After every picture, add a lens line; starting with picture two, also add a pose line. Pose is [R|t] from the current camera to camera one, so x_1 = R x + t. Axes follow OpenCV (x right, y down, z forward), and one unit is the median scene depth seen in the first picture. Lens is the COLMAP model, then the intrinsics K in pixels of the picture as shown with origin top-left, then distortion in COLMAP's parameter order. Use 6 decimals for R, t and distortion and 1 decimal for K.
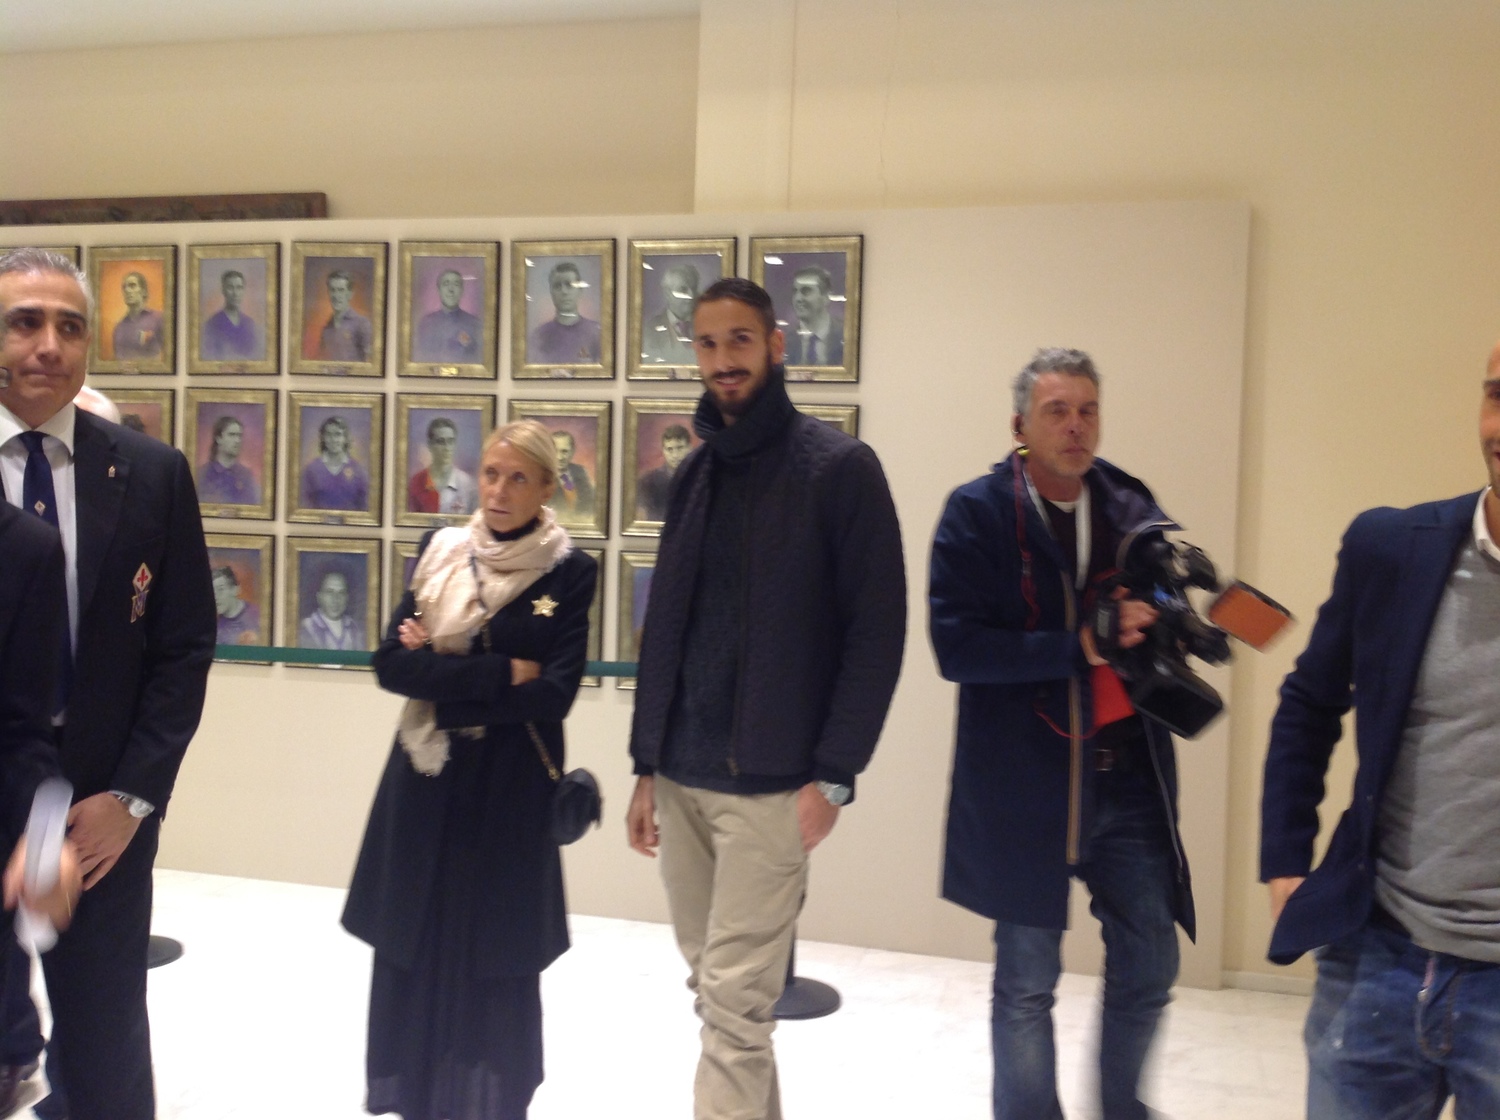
lens RADIAL K [[1493.1, 0, 749.1], [0, 1493.1, 542.2], [0, 0, 1]] dist [0.244101, -0.580503]
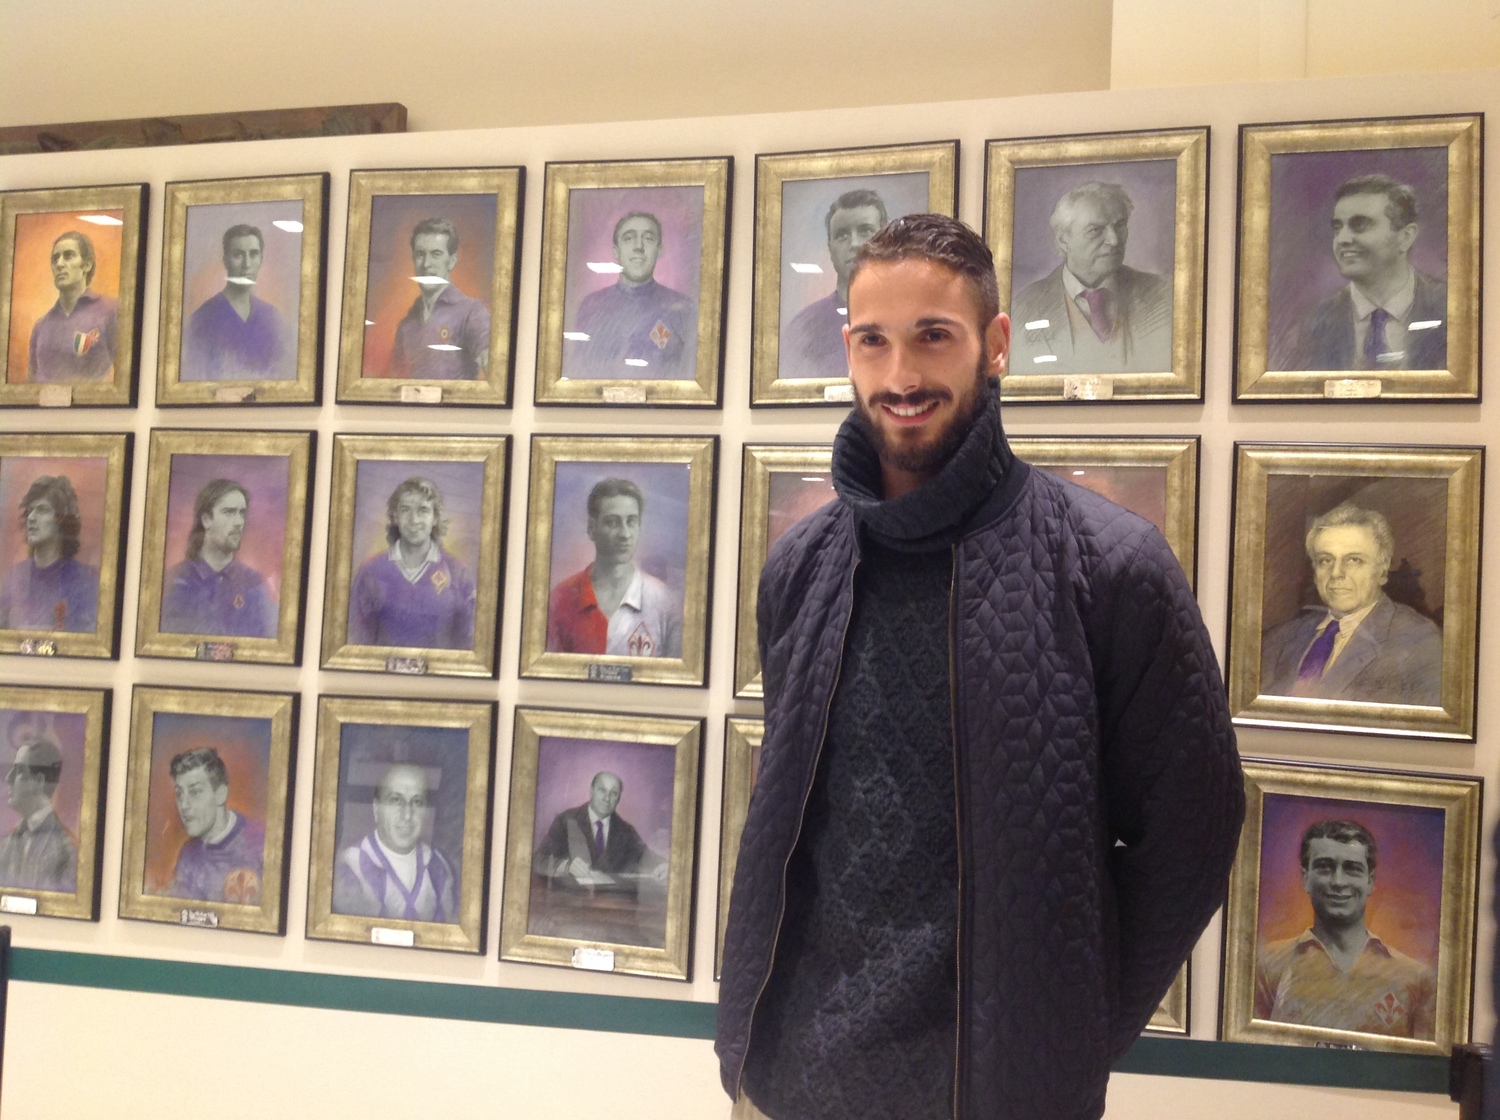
lens RADIAL K [[1493.1, 0, 749.1], [0, 1493.1, 542.2], [0, 0, 1]] dist [0.244101, -0.580503]
pose [[0.999951, 0.009782, 0.001664, -0.156121], [-0.009595, 0.996008, -0.088748, -0.012175], [-0.002526, 0.088728, 0.996053, 0.463280]]
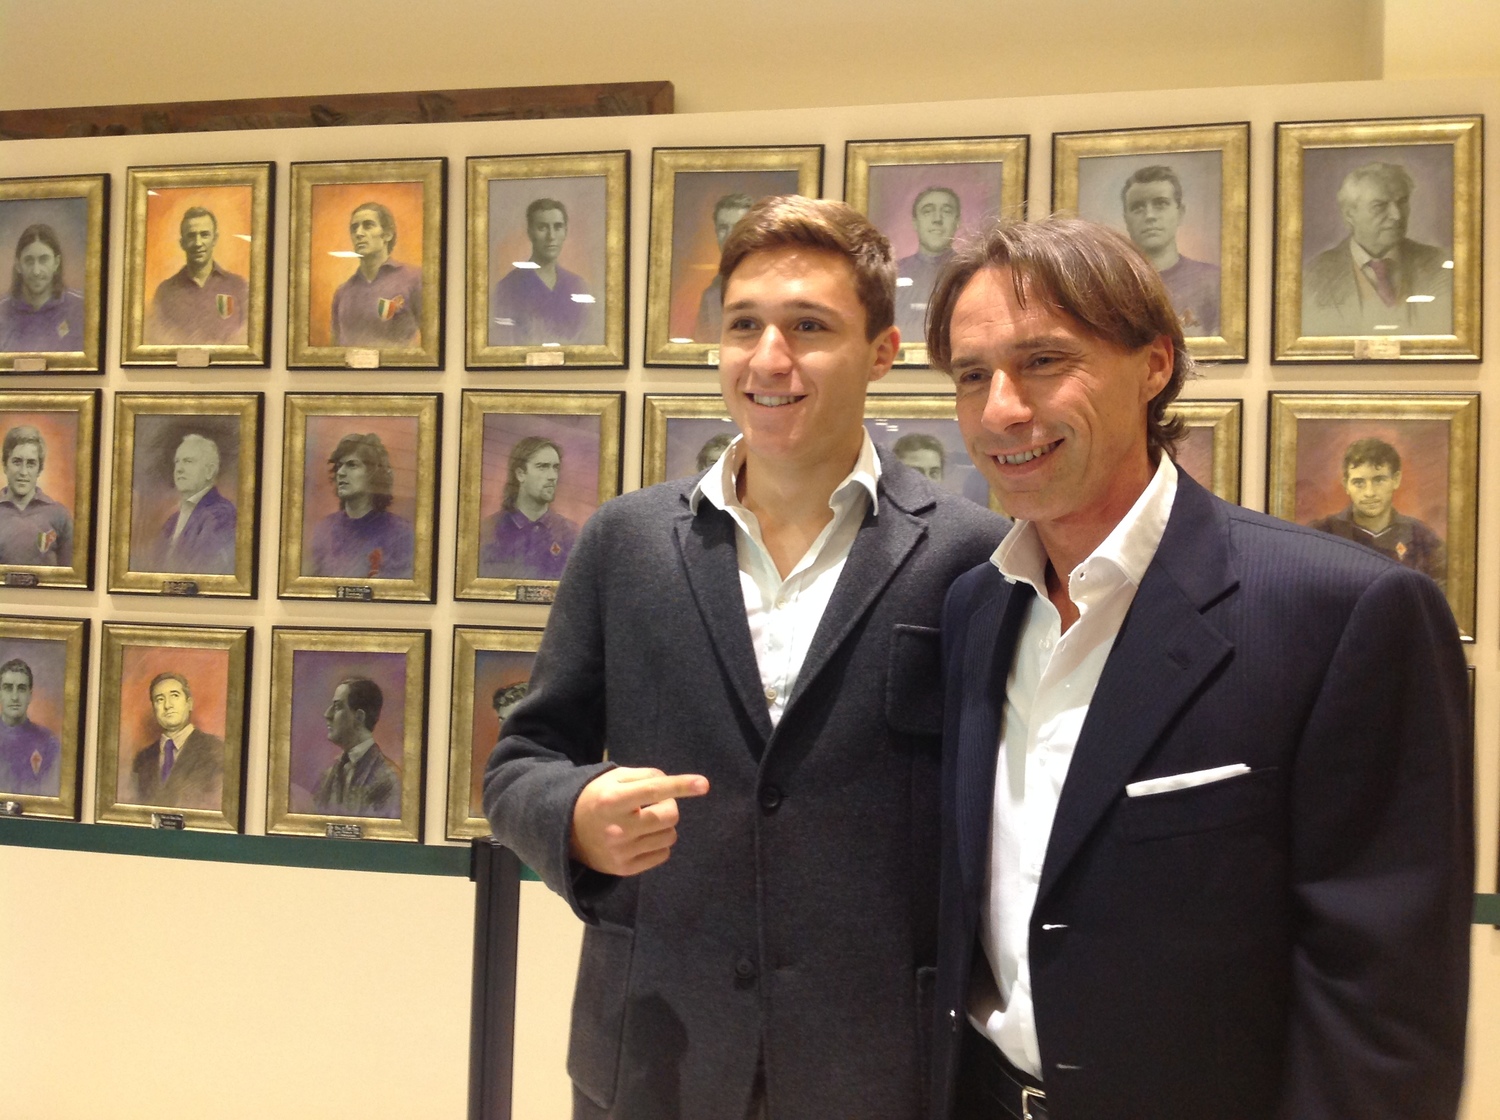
lens RADIAL K [[1493.1, 0, 749.1], [0, 1493.1, 542.2], [0, 0, 1]] dist [0.244101, -0.580503]
pose [[0.998277, 0.001673, 0.058653, -0.304574], [0.001745, 0.998305, -0.058169, -0.005562], [-0.058651, 0.058172, 0.996582, 0.416694]]
